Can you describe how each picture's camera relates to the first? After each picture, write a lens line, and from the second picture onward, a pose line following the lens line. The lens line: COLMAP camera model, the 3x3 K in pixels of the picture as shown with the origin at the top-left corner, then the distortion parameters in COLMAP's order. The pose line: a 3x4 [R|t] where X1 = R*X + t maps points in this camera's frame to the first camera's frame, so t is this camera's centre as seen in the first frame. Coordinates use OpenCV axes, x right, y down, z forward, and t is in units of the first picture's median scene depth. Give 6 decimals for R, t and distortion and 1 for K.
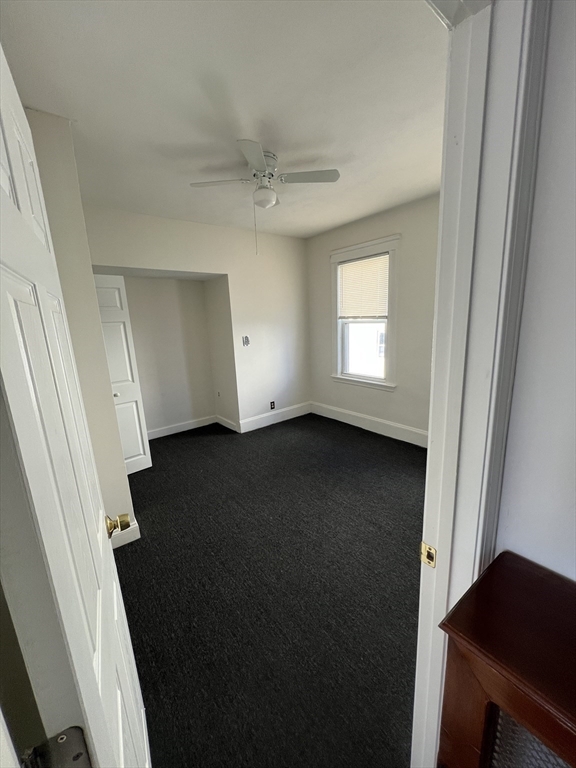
lens RADIAL K [[306.1, 0, 288.0], [0, 306.1, 384.0], [0, 0, 1]] dist [-0.000178, -0.000176]
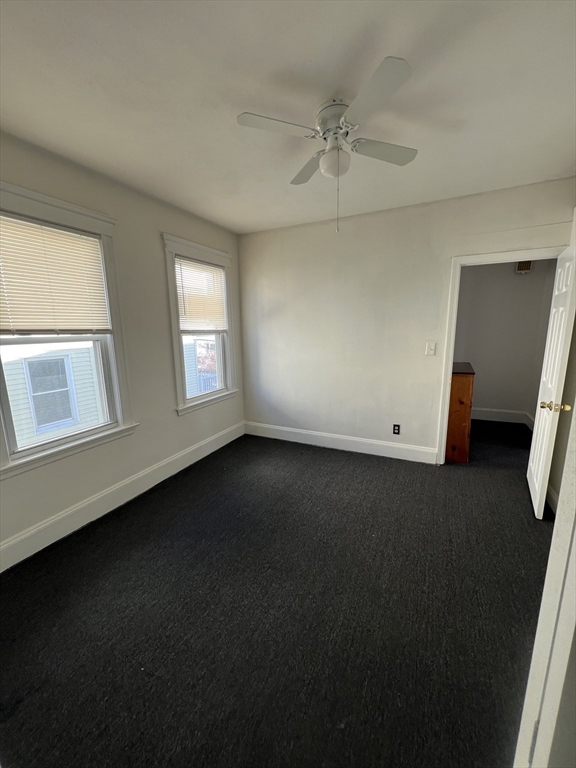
lens RADIAL K [[306.1, 0, 288.0], [0, 306.1, 384.0], [0, 0, 1]] dist [-0.000178, -0.000176]
pose [[-0.442397, -0.116819, 0.889179, -0.473891], [0.218312, 0.947627, 0.233116, -0.181064], [-0.869842, 0.297248, -0.393724, 0.965124]]
